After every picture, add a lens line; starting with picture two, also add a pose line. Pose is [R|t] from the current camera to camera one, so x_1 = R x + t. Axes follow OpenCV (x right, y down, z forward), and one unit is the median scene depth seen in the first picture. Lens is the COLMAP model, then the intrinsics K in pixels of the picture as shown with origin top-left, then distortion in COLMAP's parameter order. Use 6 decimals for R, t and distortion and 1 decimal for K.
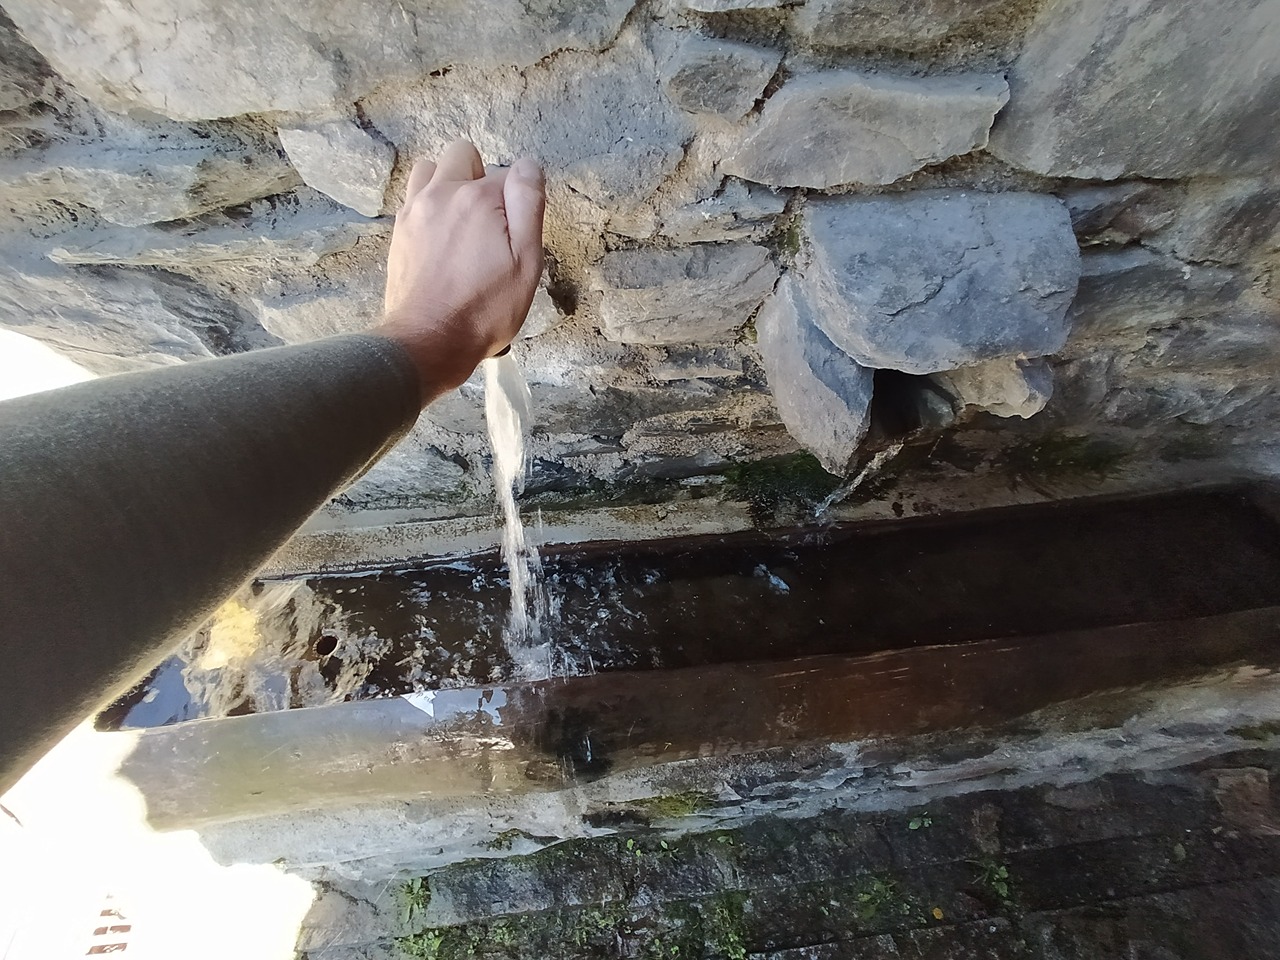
lens RADIAL K [[580.4, 0, 642.2], [0, 580.4, 472.2], [0, 0, 1]] dist [-0.018800, 0.009361]
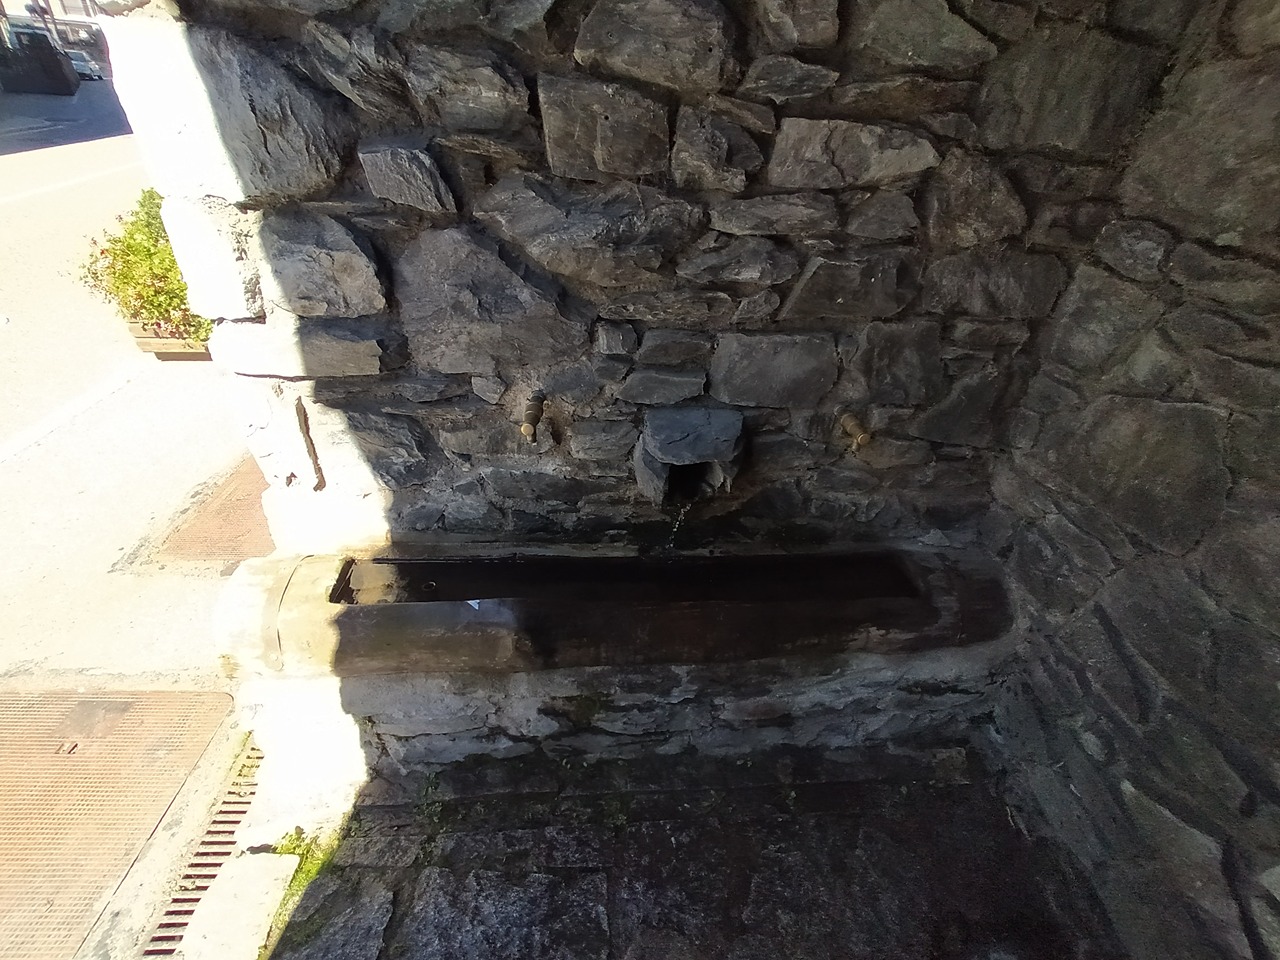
lens RADIAL K [[580.4, 0, 642.2], [0, 580.4, 472.2], [0, 0, 1]] dist [-0.018800, 0.009361]
pose [[0.998485, 0.054722, -0.005786, 0.226666], [-0.053154, 0.931952, -0.358664, 0.628705], [-0.014235, 0.358429, 0.933449, -1.147234]]
